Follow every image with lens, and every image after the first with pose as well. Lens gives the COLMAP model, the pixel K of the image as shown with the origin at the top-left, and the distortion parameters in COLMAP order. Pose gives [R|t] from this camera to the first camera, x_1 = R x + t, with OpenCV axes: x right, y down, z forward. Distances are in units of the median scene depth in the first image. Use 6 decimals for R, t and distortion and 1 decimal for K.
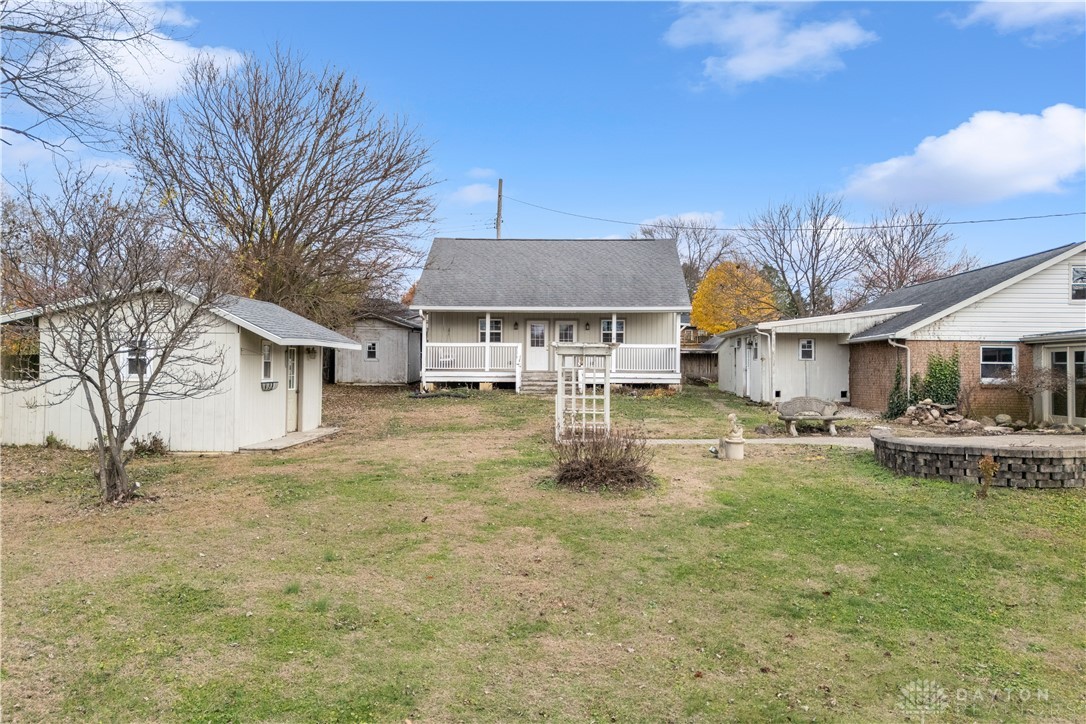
lens RADIAL K [[795.5, 0, 548.0], [0, 795.5, 360.8], [0, 0, 1]] dist [0.072050, -0.056206]
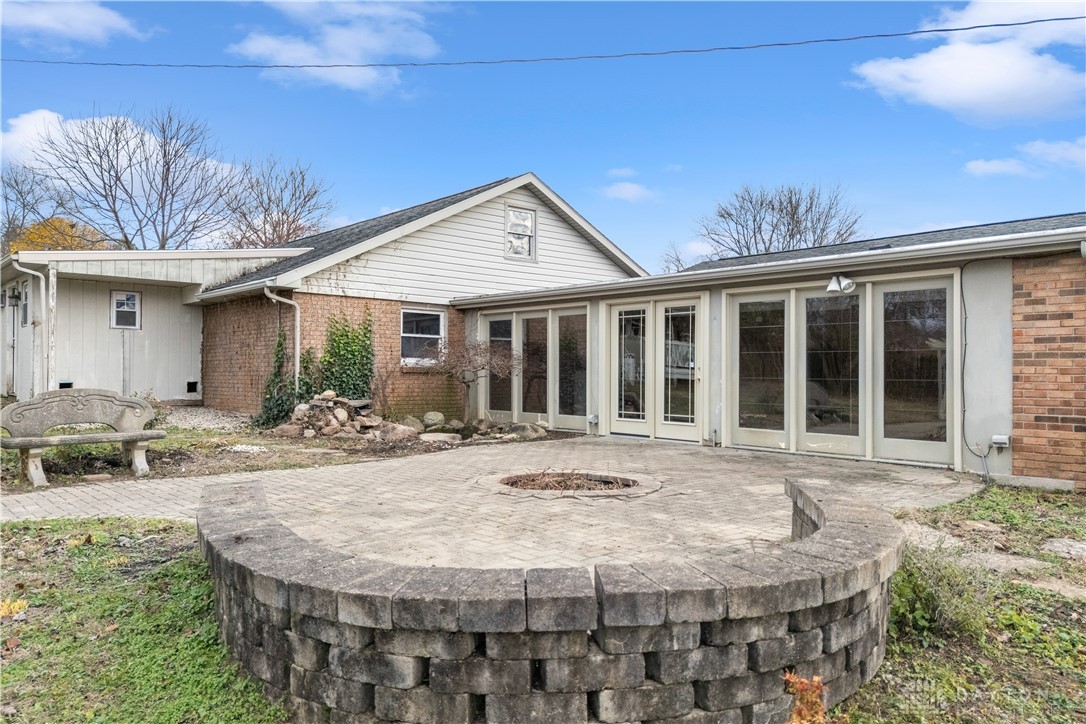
lens RADIAL K [[789.9, 0, 551.4], [0, 789.9, 361.4], [0, 0, 1]] dist [0.093817, -0.118578]
pose [[0.734730, 0.008668, 0.678304, 0.188342], [-0.010980, 0.999939, -0.000885, 0.023703], [-0.678271, -0.006797, 0.734781, 0.443727]]
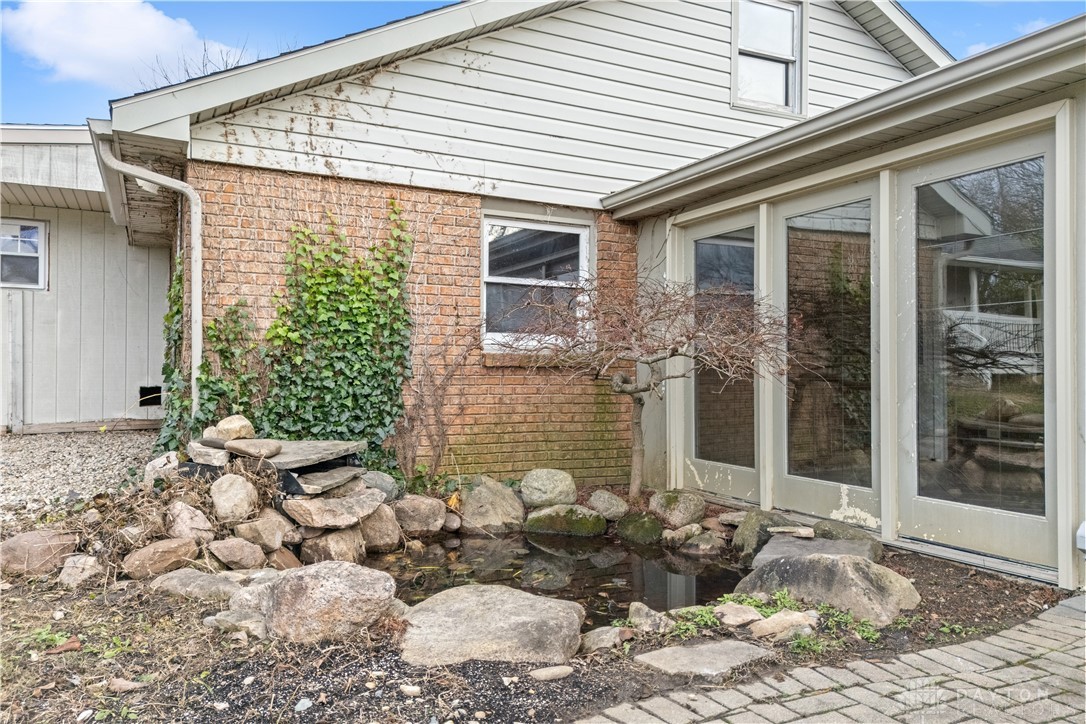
lens RADIAL K [[789.9, 0, 551.4], [0, 789.9, 361.4], [0, 0, 1]] dist [0.093817, -0.118578]
pose [[0.884995, 0.003575, 0.465586, 0.430518], [-0.004854, 0.999987, 0.001548, 0.031093], [-0.465575, -0.003630, 0.885001, 0.749804]]
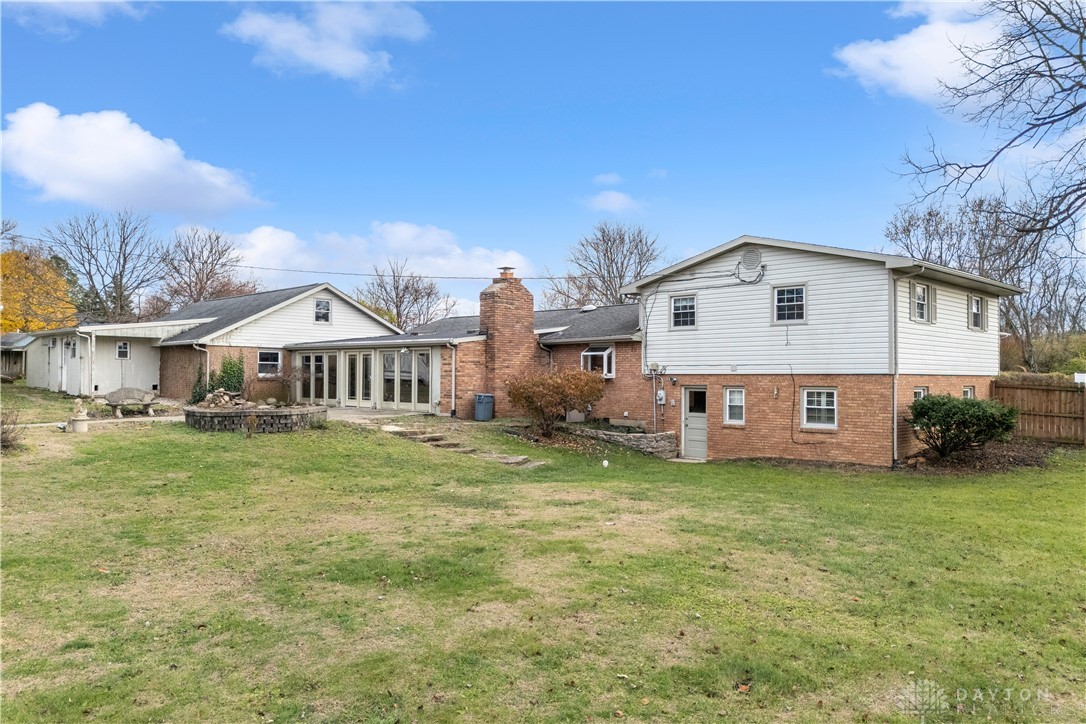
lens RADIAL K [[795.5, 0, 548.0], [0, 795.5, 360.8], [0, 0, 1]] dist [0.072050, -0.056206]
pose [[0.679222, 0.010703, 0.733855, -0.153440], [-0.011201, 0.999928, -0.004216, -0.000375], [-0.733848, -0.005356, 0.679293, -0.332118]]
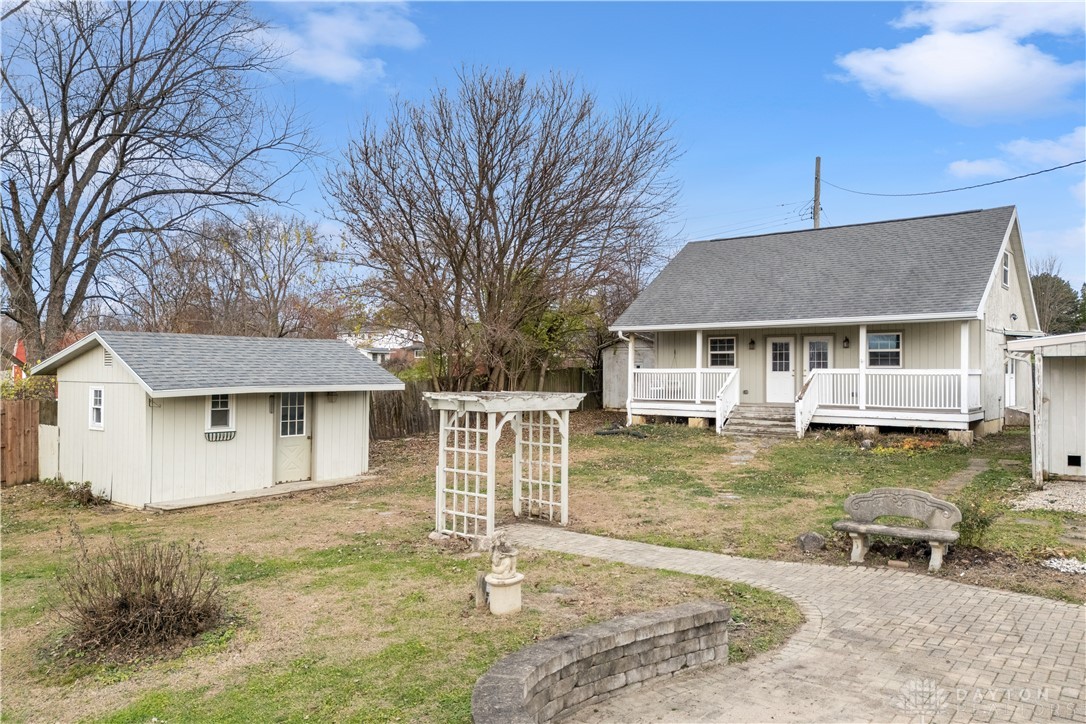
lens RADIAL K [[795.5, 0, 548.0], [0, 795.5, 360.8], [0, 0, 1]] dist [0.072050, -0.056206]
pose [[0.798481, -0.012253, -0.601896, 0.402268], [0.008721, 0.999923, -0.008786, -0.034126], [0.601957, 0.001766, 0.798526, 0.369191]]
